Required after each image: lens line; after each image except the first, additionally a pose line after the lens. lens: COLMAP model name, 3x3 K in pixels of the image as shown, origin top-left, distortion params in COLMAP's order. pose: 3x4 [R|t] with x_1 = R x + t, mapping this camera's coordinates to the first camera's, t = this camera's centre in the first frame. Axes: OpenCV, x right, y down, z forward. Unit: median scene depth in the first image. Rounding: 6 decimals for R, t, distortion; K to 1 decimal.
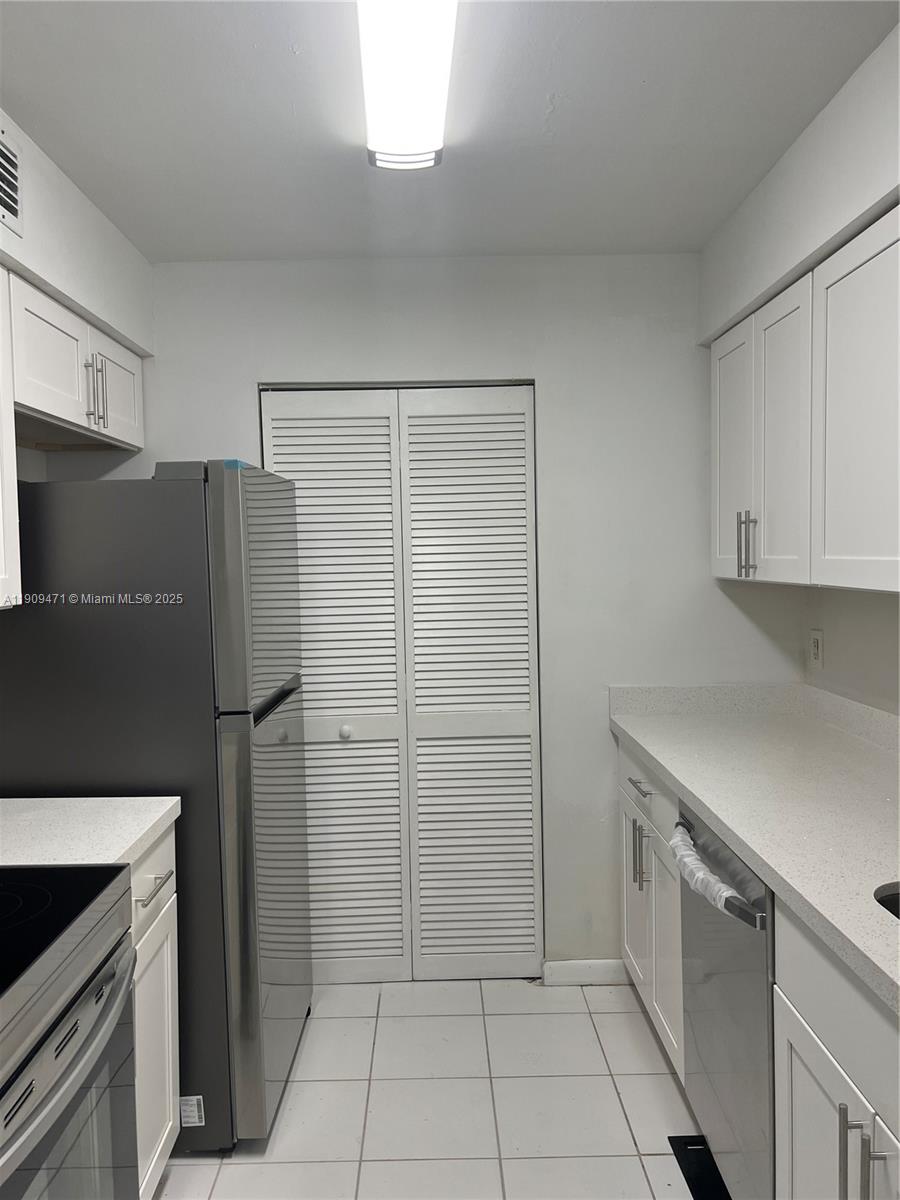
lens RADIAL K [[903.3, 0, 438.3], [0, 903.3, 605.9], [0, 0, 1]] dist [0.066298, -0.080323]
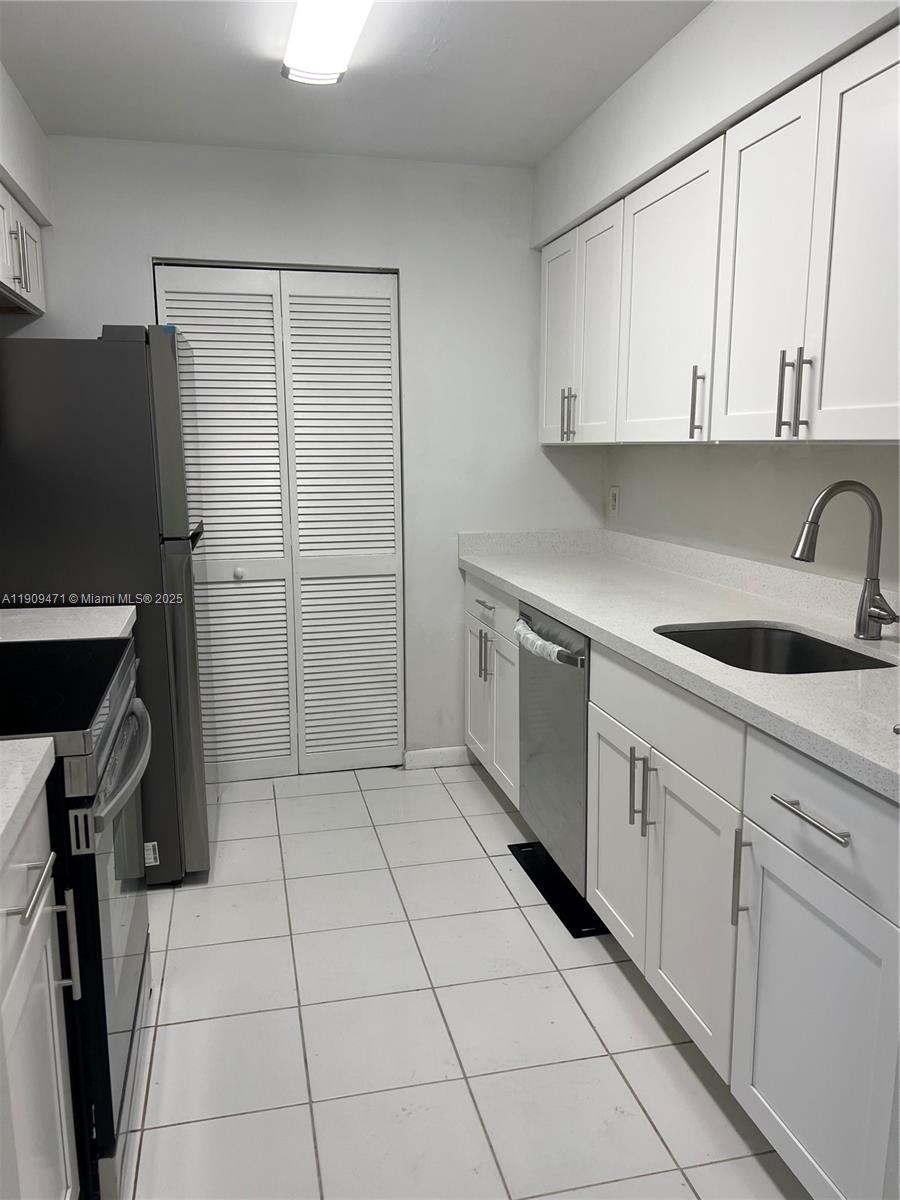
lens RADIAL K [[903.3, 0, 445.2], [0, 903.3, 613.5], [0, 0, 1]] dist [0.066298, -0.080323]
pose [[0.975276, -0.023072, 0.219783, -0.119368], [-0.003990, 0.992535, 0.121897, 0.055657], [-0.220954, -0.119760, 0.967903, -0.238343]]
